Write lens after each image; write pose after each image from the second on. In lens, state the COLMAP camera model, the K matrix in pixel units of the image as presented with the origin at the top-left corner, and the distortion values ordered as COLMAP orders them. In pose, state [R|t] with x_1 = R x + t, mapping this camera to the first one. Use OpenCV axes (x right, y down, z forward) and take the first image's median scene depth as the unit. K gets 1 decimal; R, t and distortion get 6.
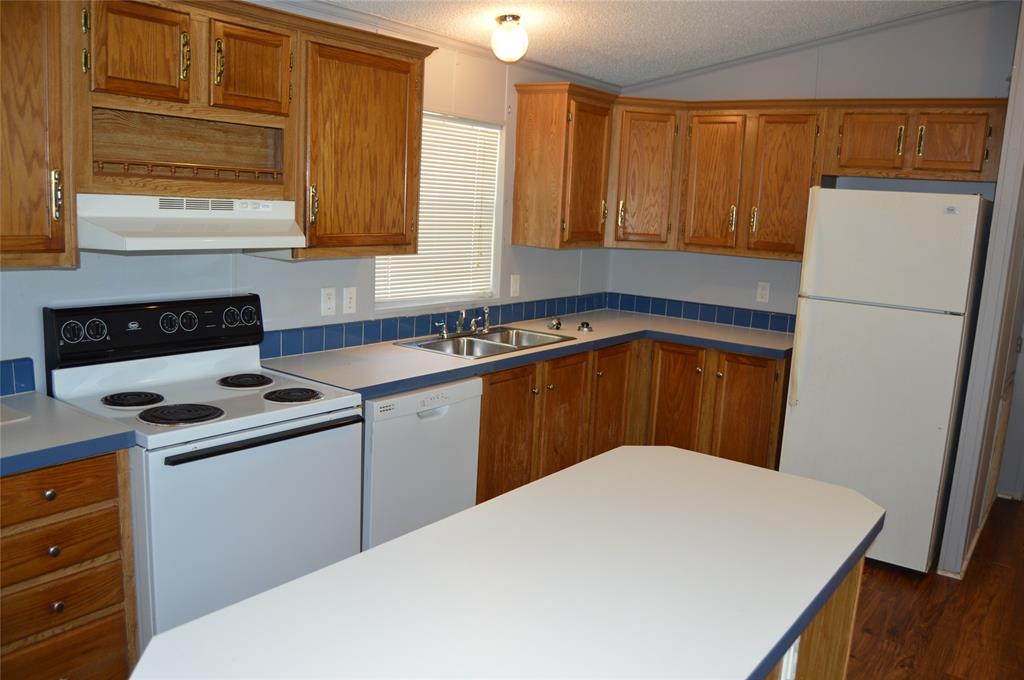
lens RADIAL K [[821.8, 0, 512.0], [0, 821.8, 340.0], [0, 0, 1]] dist [-0.089596, -0.001784]
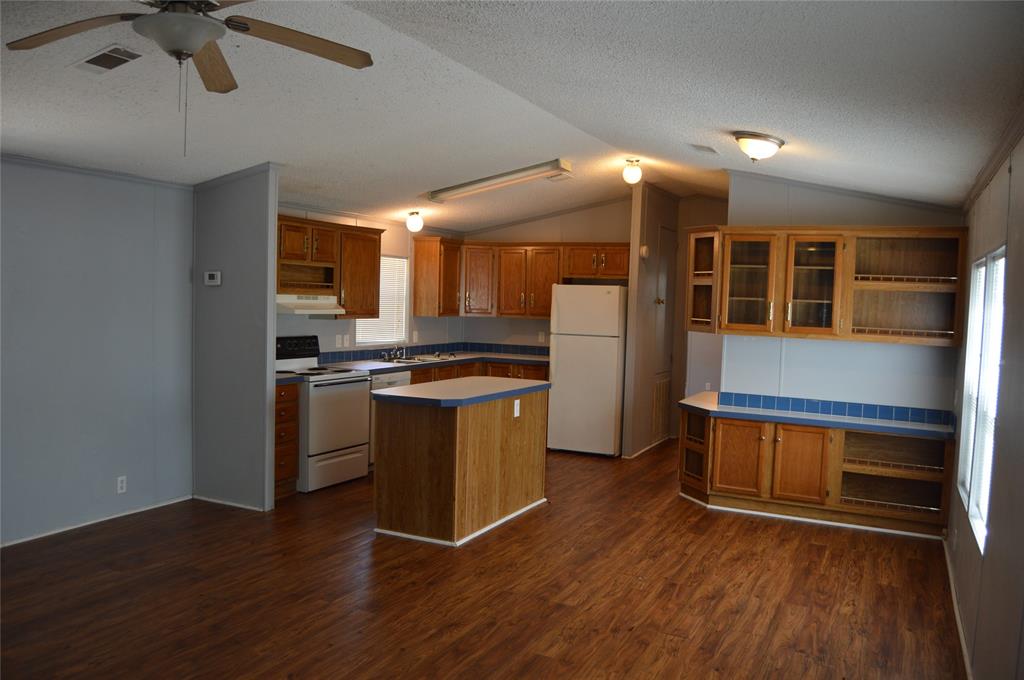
lens RADIAL K [[814.0, 0, 512.0], [0, 814.0, 340.0], [0, 0, 1]] dist [-0.071865, 0.002959]
pose [[0.982611, -0.031973, 0.182905, -0.136137], [0.051582, 0.993293, -0.103477, 0.167671], [-0.178370, 0.111113, 0.977670, -1.022450]]
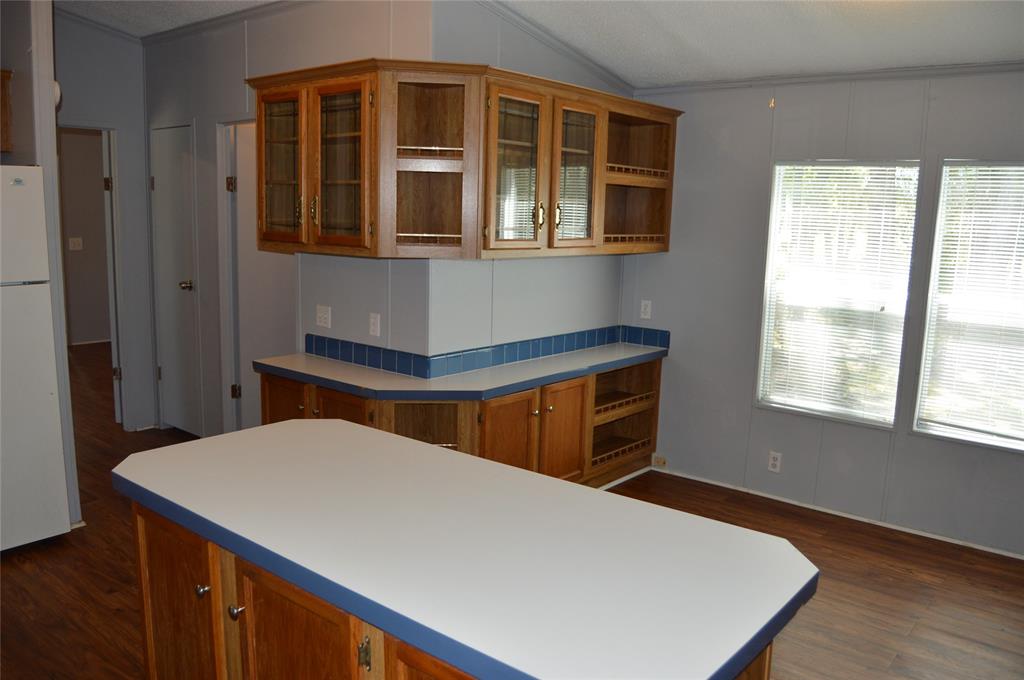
lens RADIAL K [[814.0, 0, 512.0], [0, 814.0, 340.0], [0, 0, 1]] dist [-0.071865, 0.002959]
pose [[0.053930, -0.209268, 0.976370, -0.350468], [0.148934, 0.968542, 0.199364, -0.060917], [-0.987375, 0.134663, 0.083401, 0.266114]]
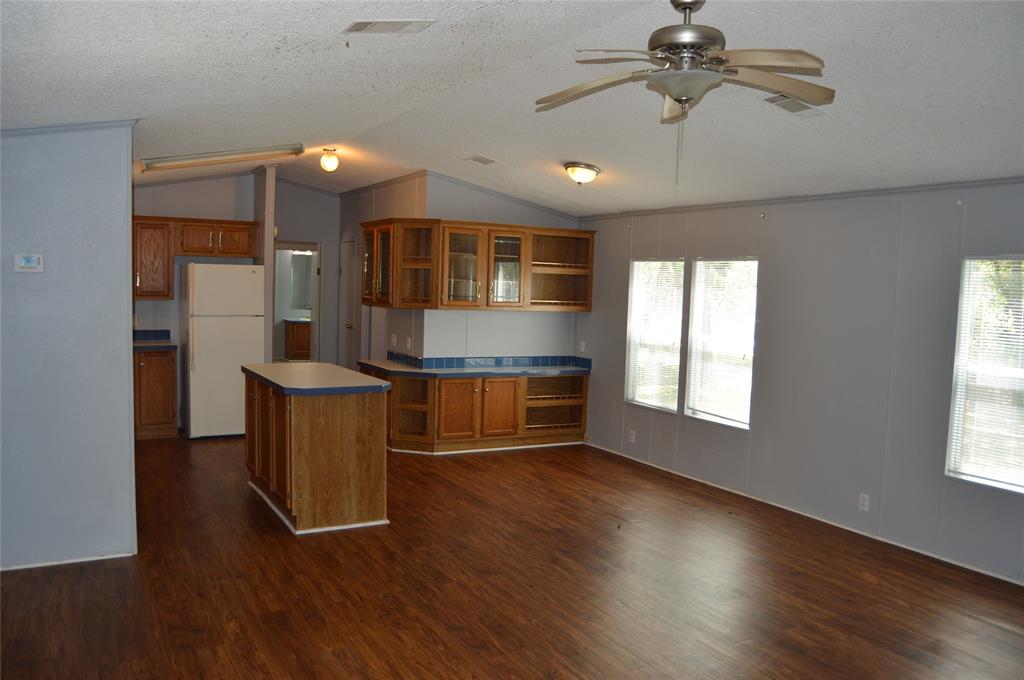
lens RADIAL K [[814.0, 0, 512.0], [0, 814.0, 340.0], [0, 0, 1]] dist [-0.071865, 0.002959]
pose [[0.408956, -0.104048, 0.906603, -1.059017], [0.147451, 0.987958, 0.046872, 0.028056], [-0.900563, 0.114511, 0.419373, -0.527480]]
